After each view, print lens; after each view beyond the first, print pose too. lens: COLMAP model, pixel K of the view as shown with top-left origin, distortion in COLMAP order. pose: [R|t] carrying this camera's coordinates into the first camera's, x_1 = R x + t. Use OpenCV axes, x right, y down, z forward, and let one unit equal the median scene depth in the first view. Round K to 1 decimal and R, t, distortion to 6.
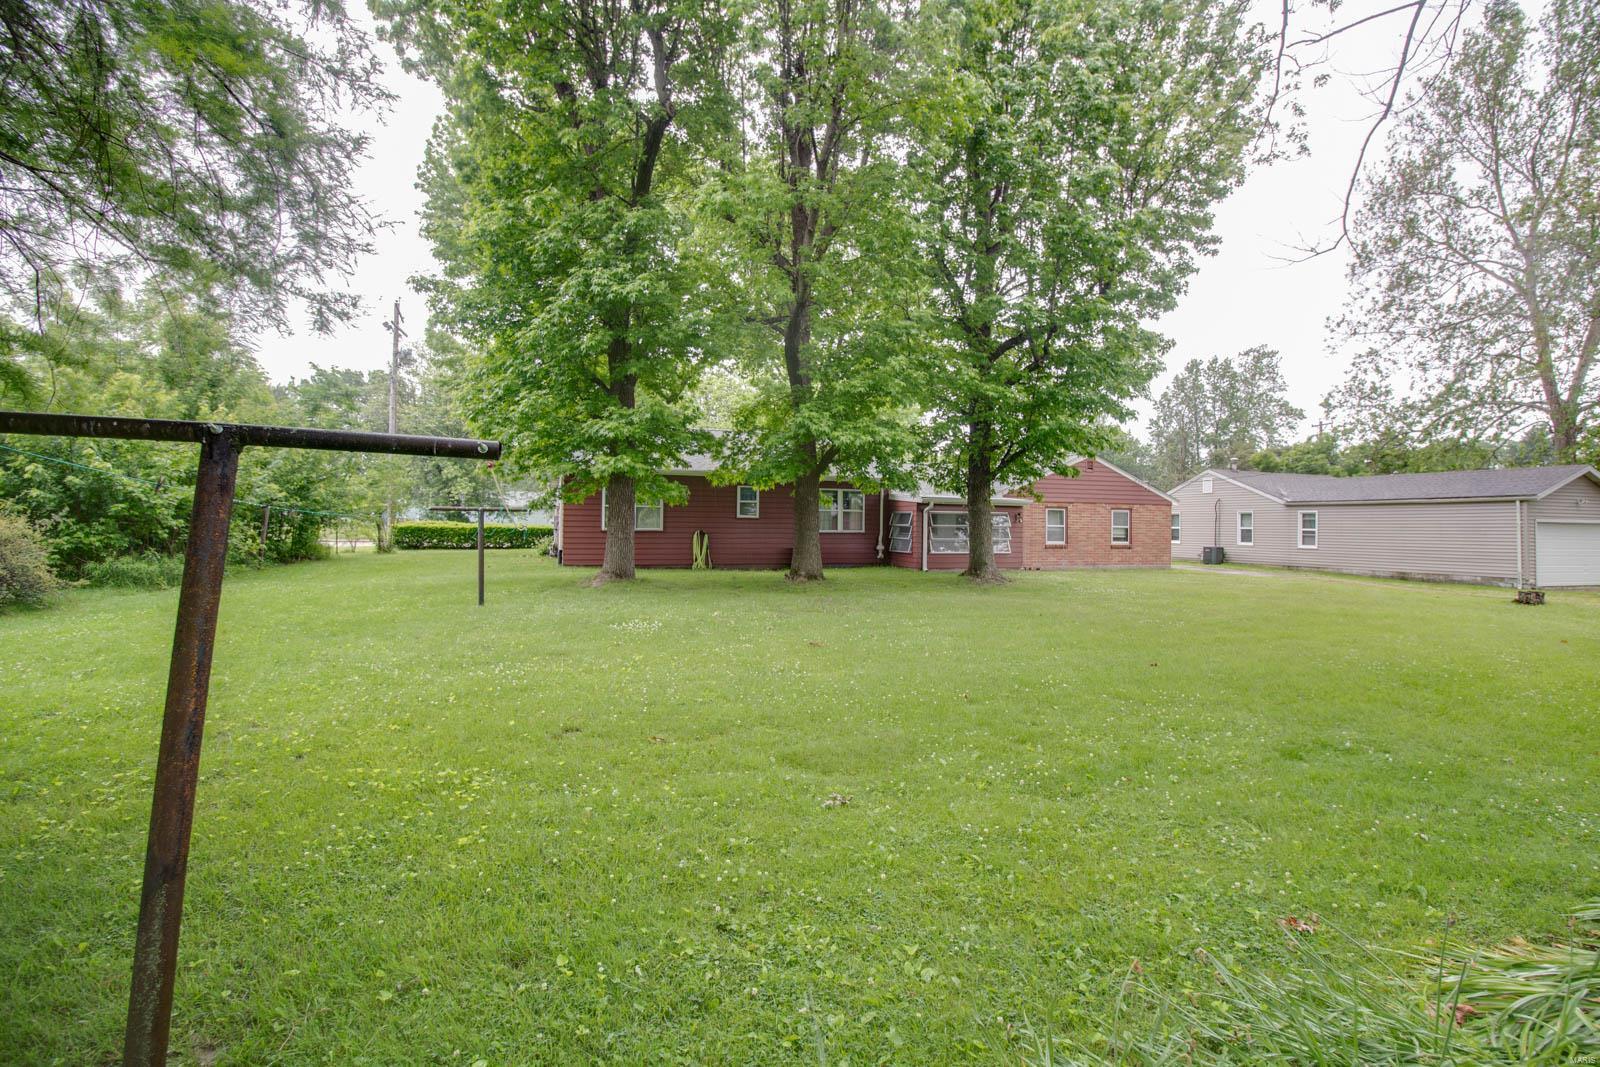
lens RADIAL K [[727.1, 0, 793.0], [0, 727.1, 531.9], [0, 0, 1]] dist [-0.015095, -0.001027]
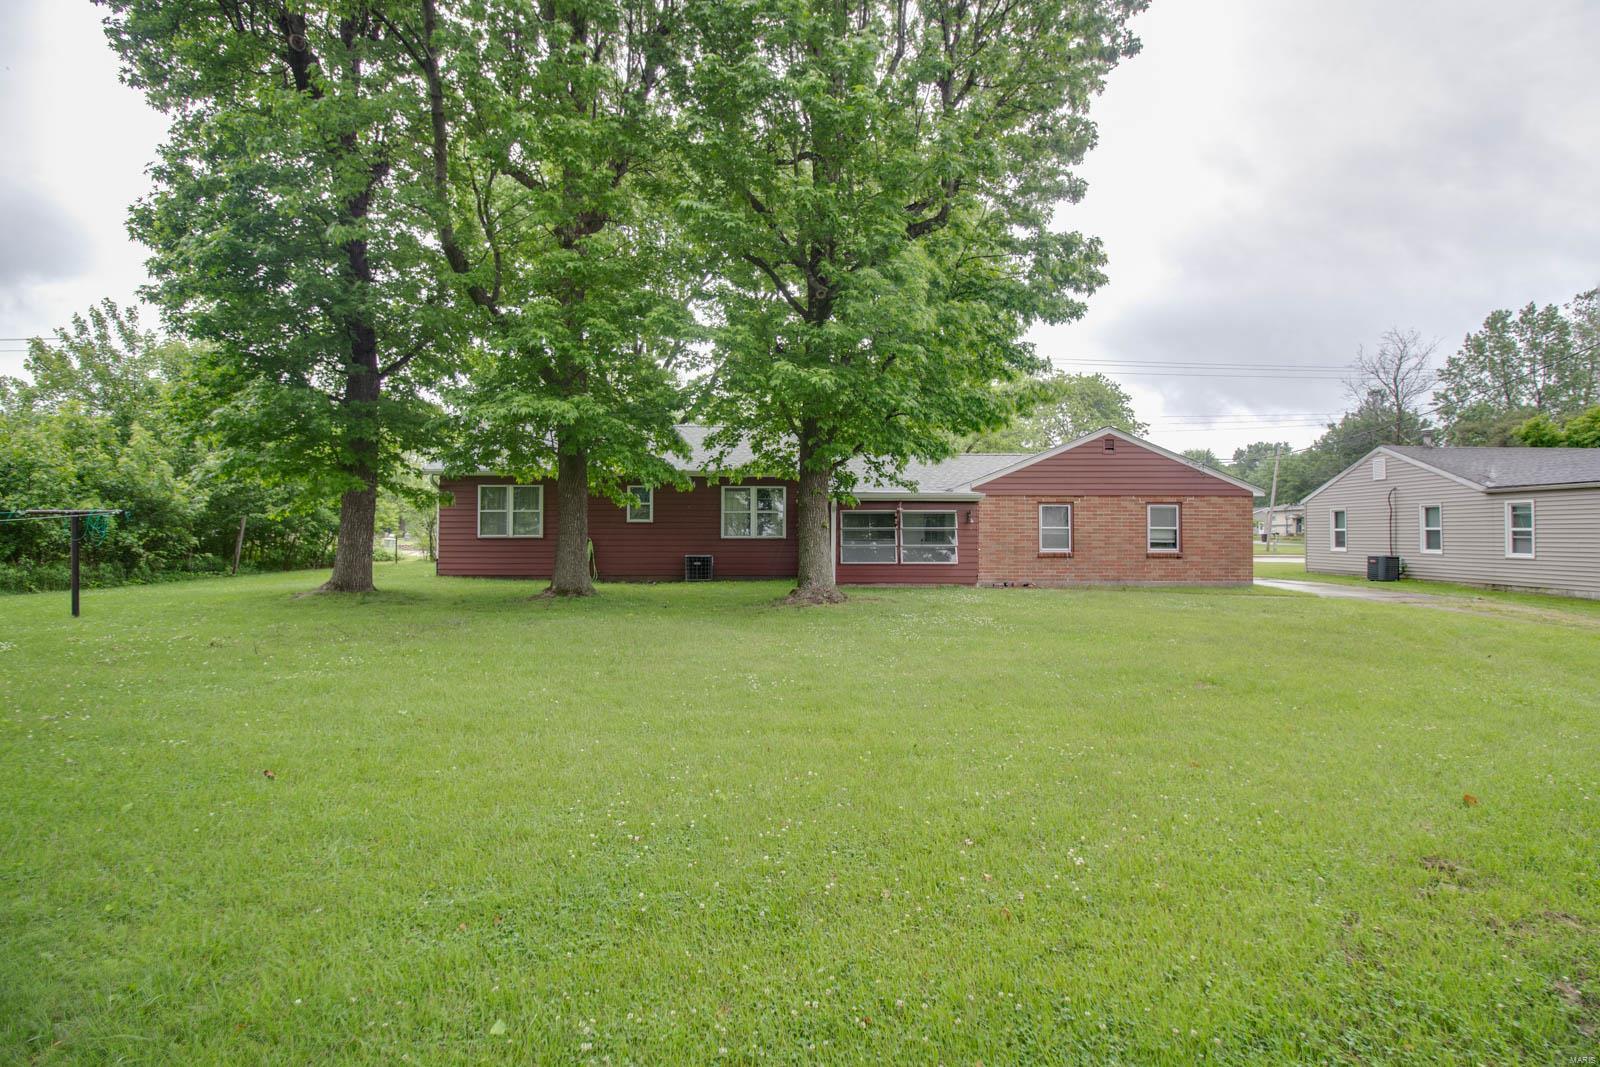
lens RADIAL K [[727.1, 0, 803.9], [0, 727.1, 531.7], [0, 0, 1]] dist [-0.015095, -0.001027]
pose [[0.949414, -0.010243, -0.313860, 0.303519], [0.005642, 0.999863, -0.015567, 0.005368], [0.313977, 0.013009, 0.949341, 0.189299]]
